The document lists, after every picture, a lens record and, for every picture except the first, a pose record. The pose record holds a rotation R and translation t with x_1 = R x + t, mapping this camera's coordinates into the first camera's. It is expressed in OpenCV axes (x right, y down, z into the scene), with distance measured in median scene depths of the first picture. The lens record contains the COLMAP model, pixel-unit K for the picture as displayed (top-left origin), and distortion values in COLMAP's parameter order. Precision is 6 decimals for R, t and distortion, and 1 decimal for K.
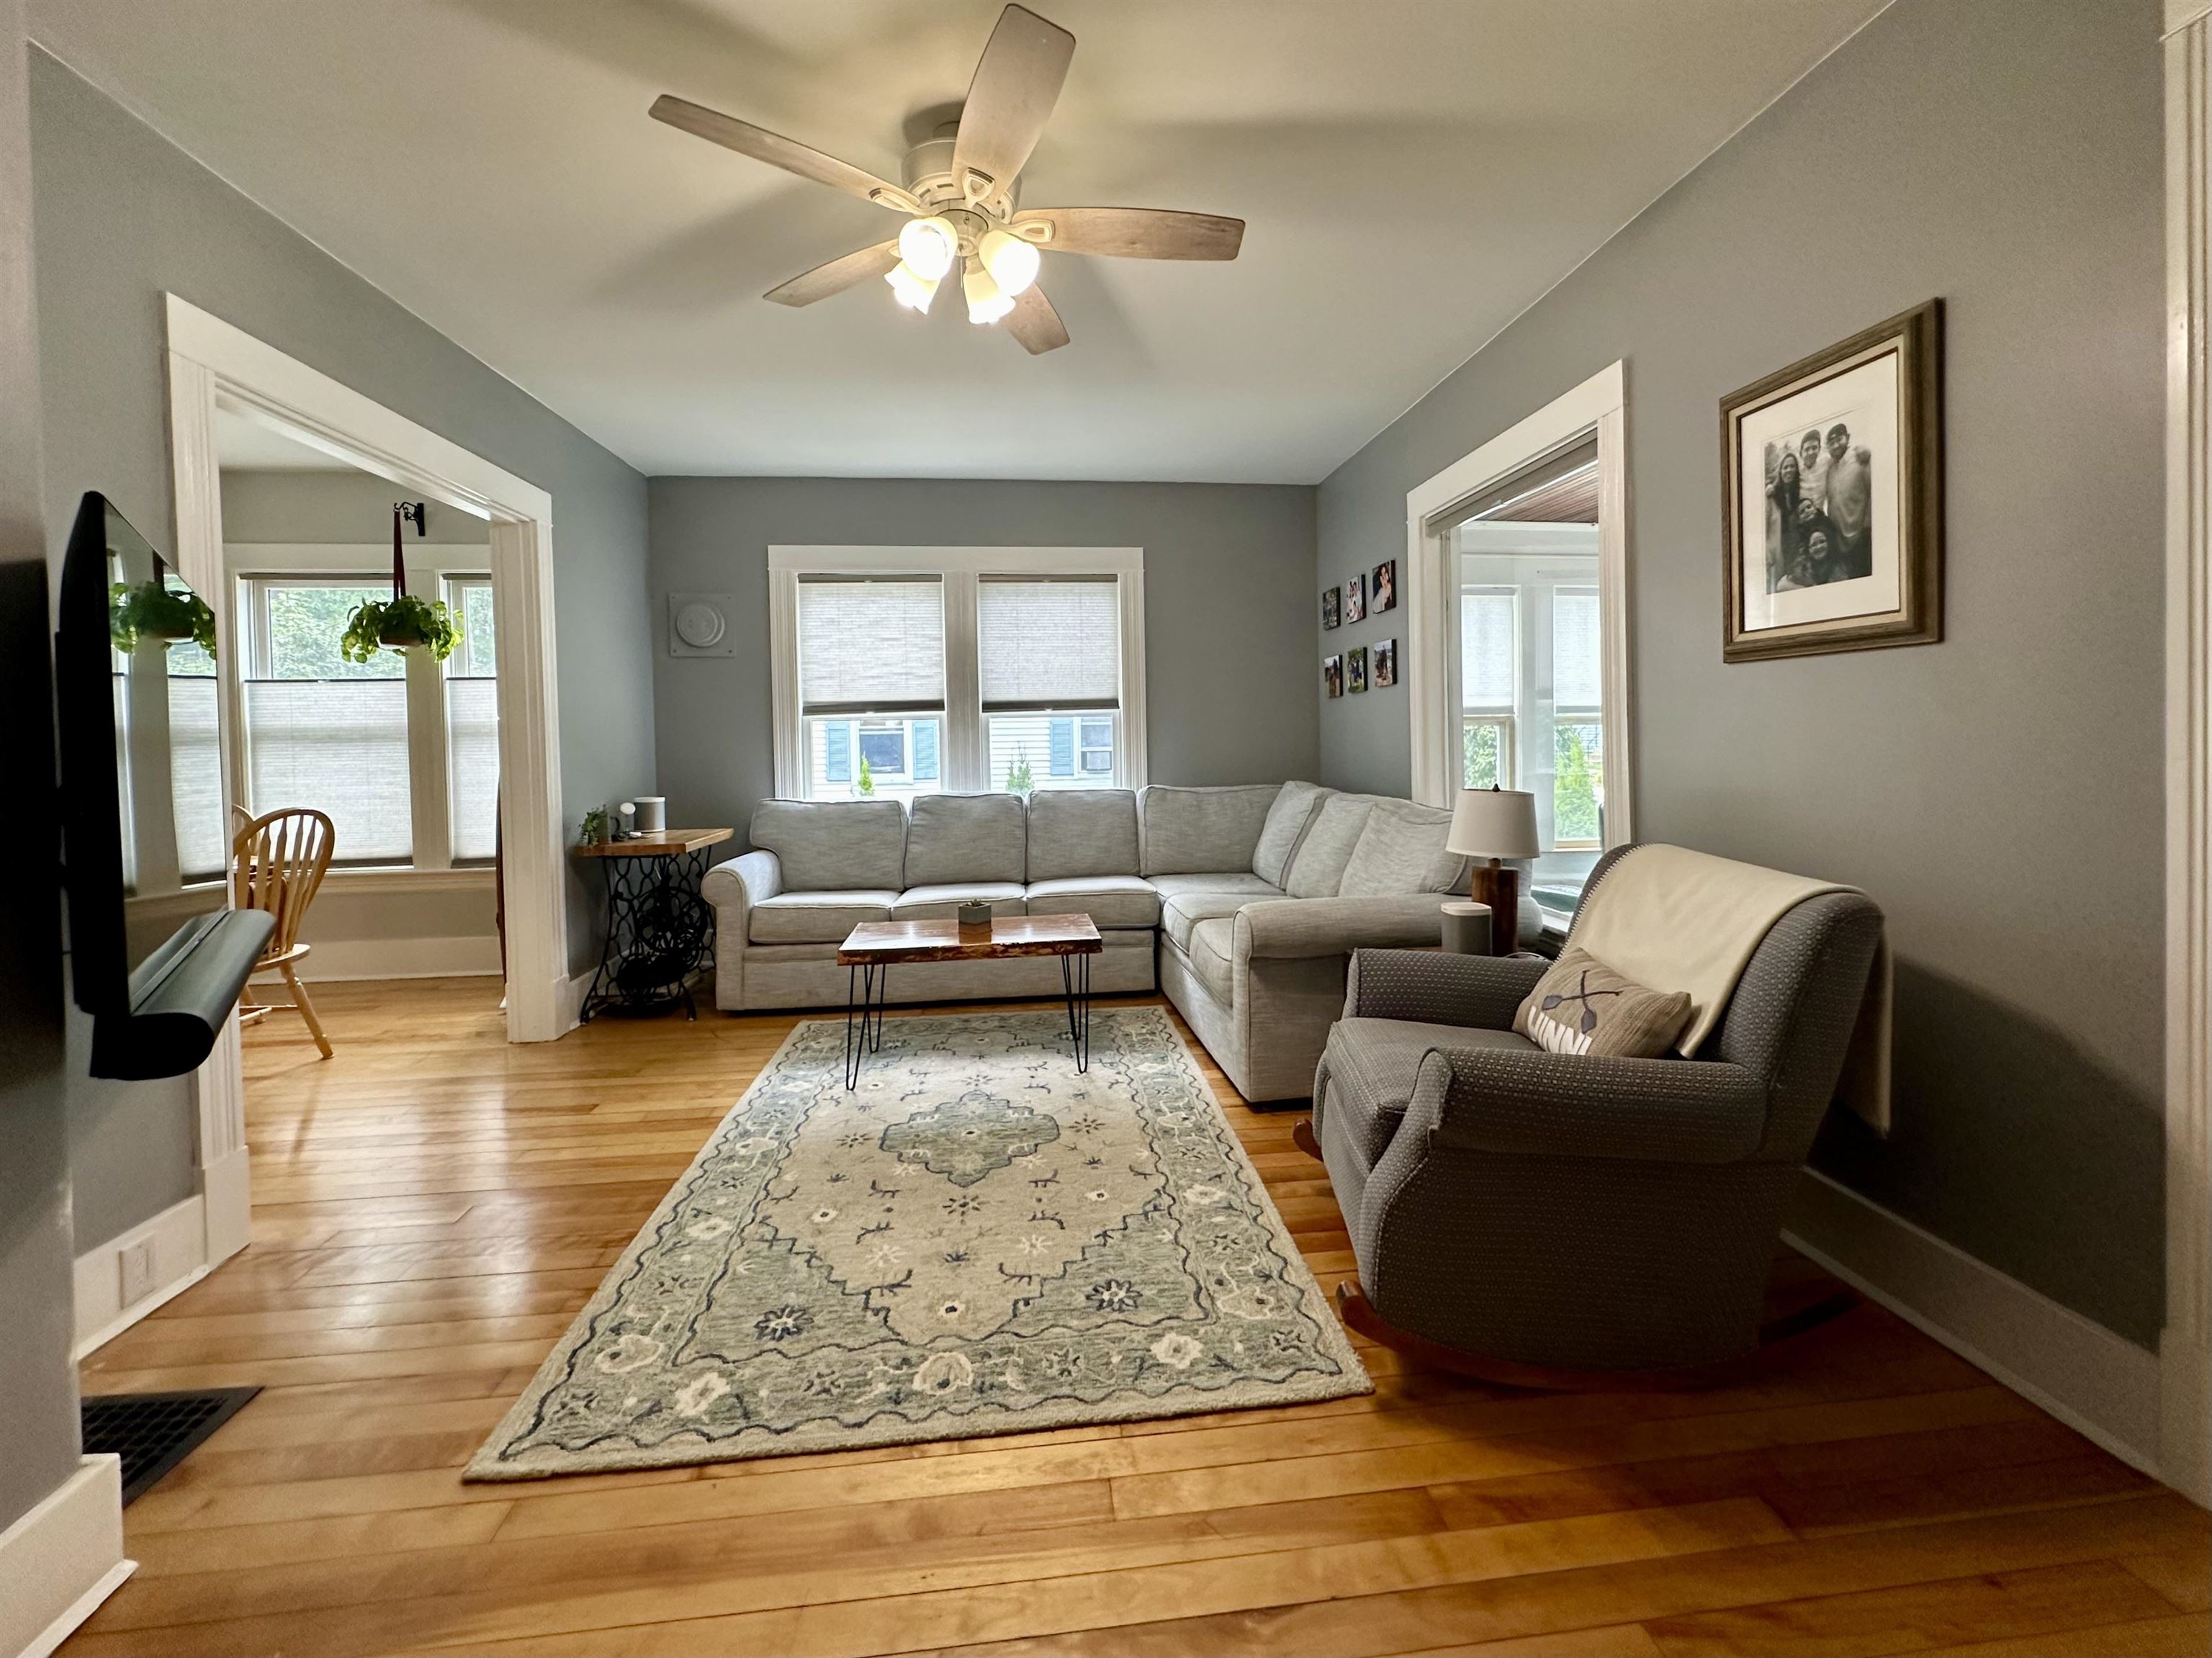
lens RADIAL K [[959.0, 0, 1117.2], [0, 959.0, 826.5], [0, 0, 1]] dist [-0.002724, 0.000187]
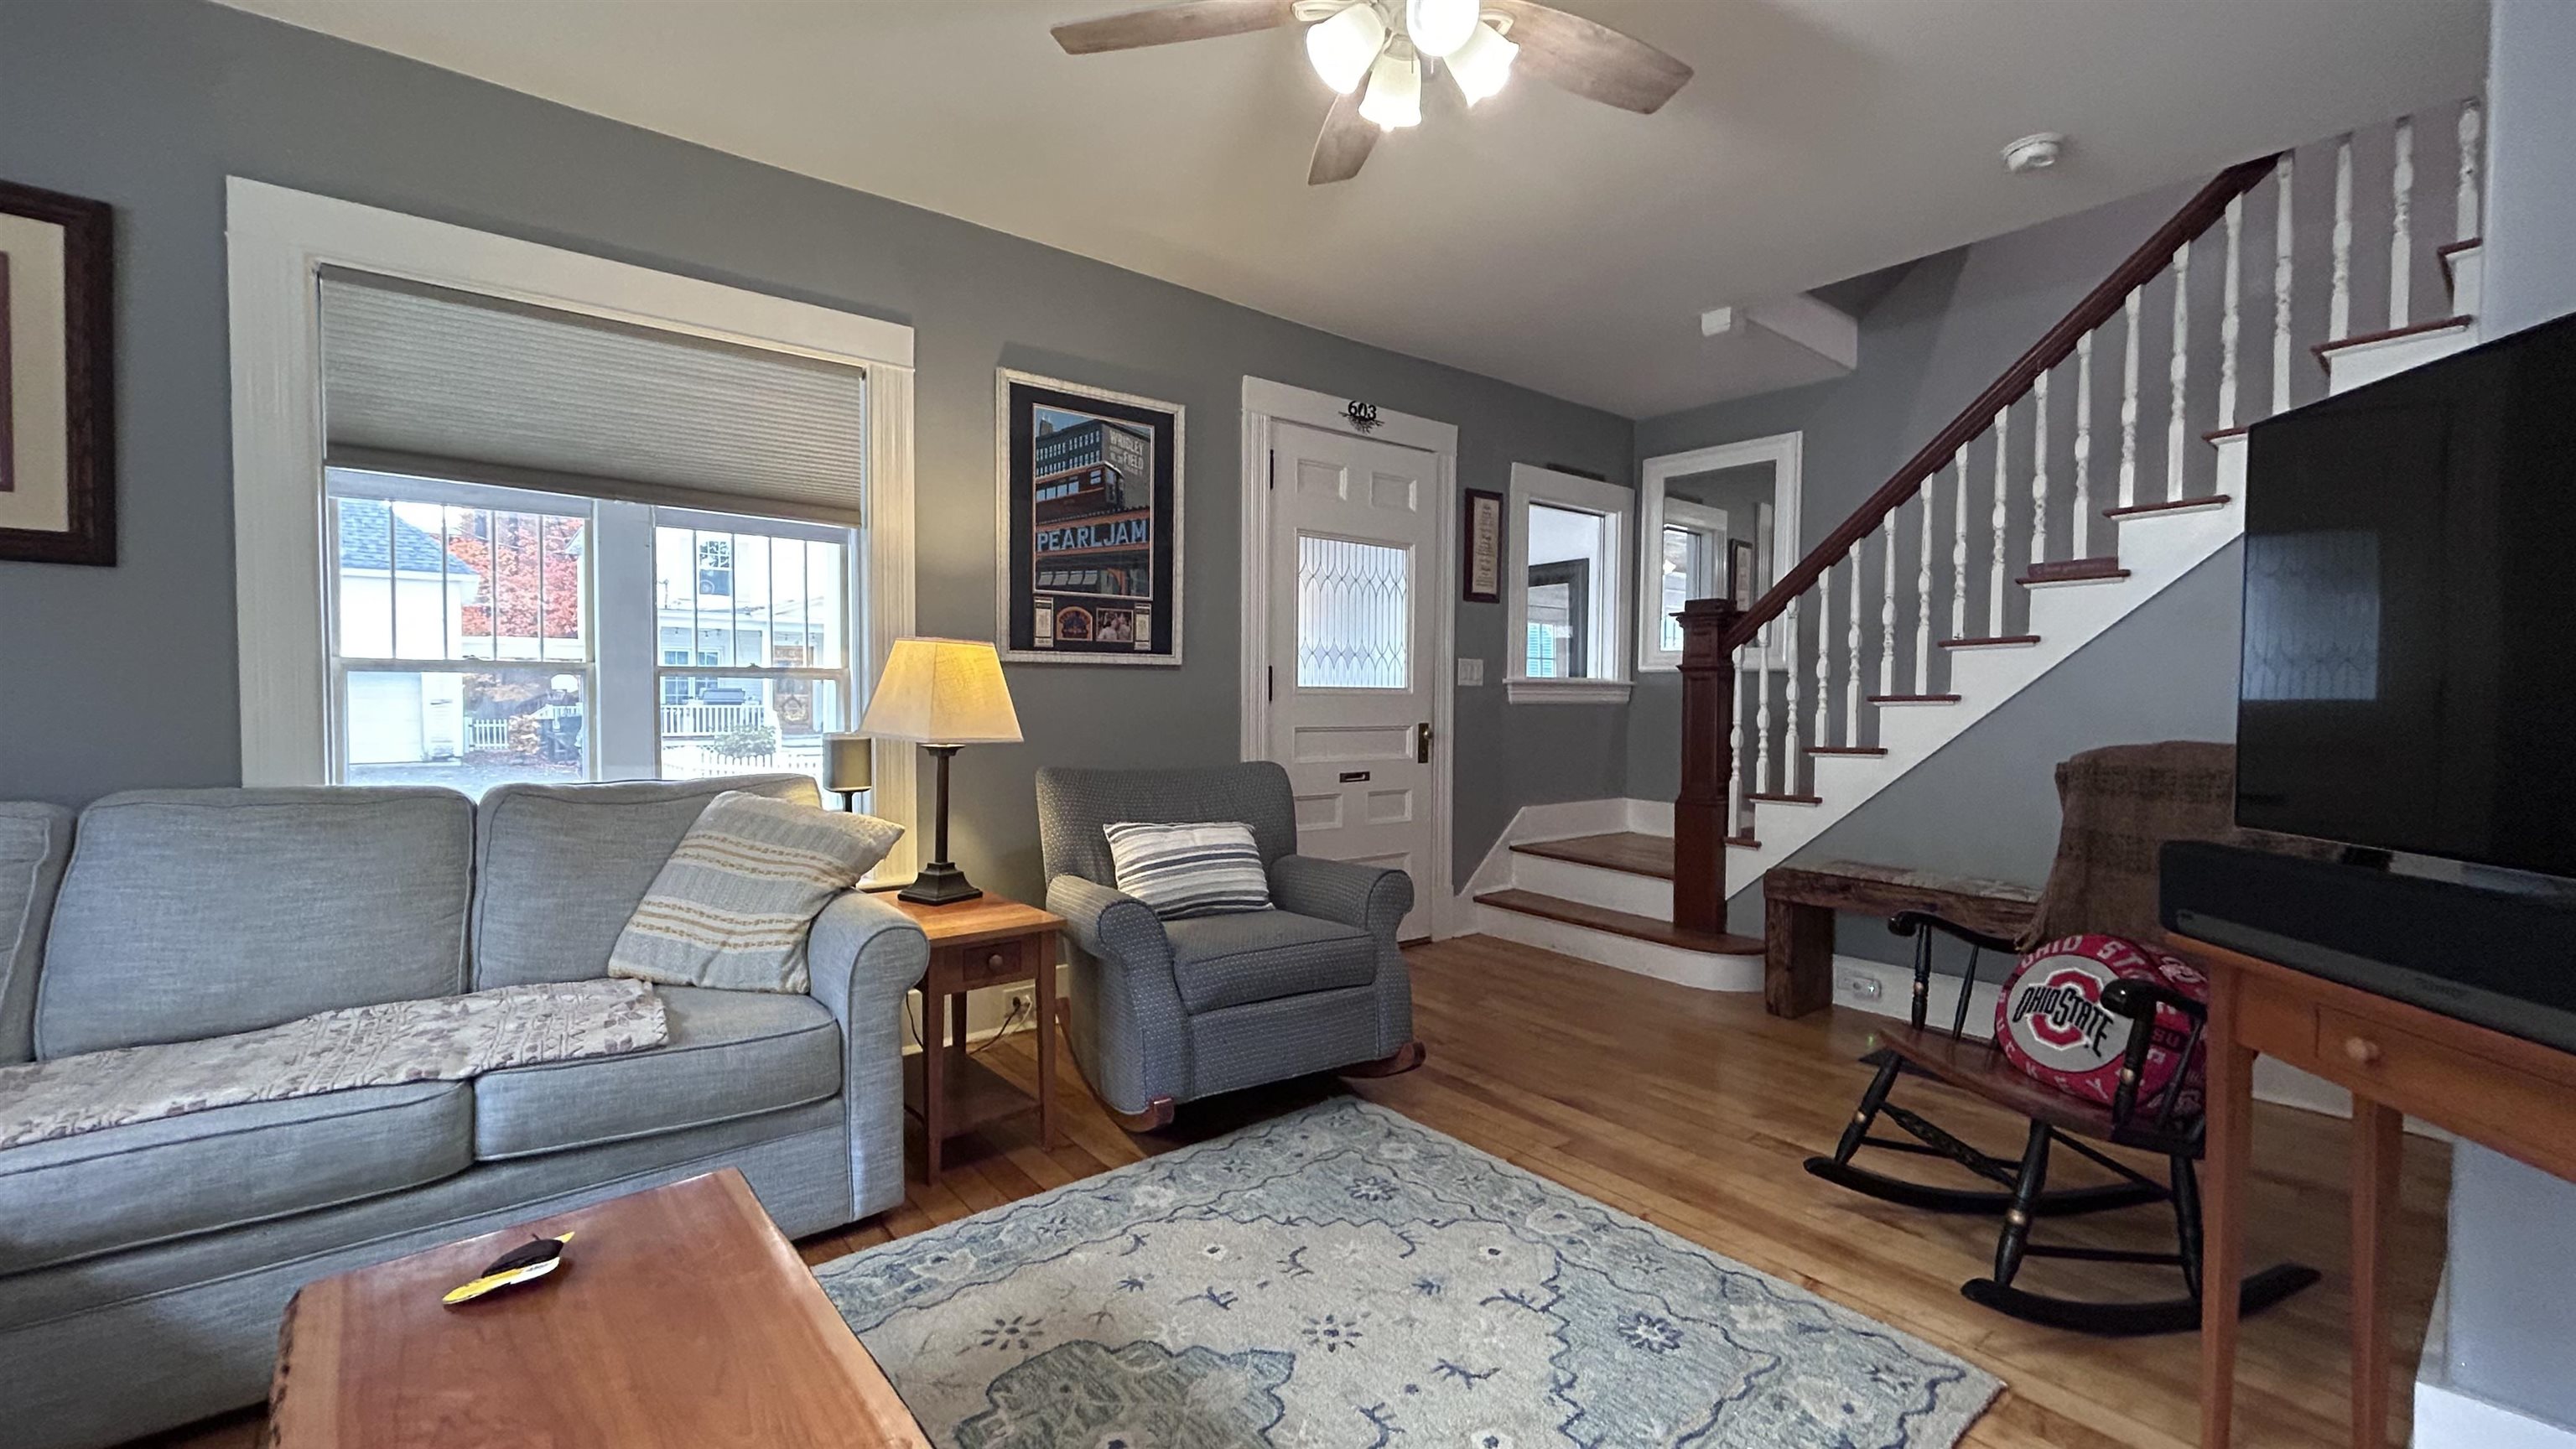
lens RADIAL K [[1043.5, 0, 1294.4], [0, 1043.5, 722.2], [0, 0, 1]] dist [0.001769, 0.000107]
pose [[-0.567940, -0.007623, 0.823035, -0.896450], [0.081286, 0.994549, 0.065304, -0.105231], [-0.819046, 0.103990, -0.564224, 1.662252]]
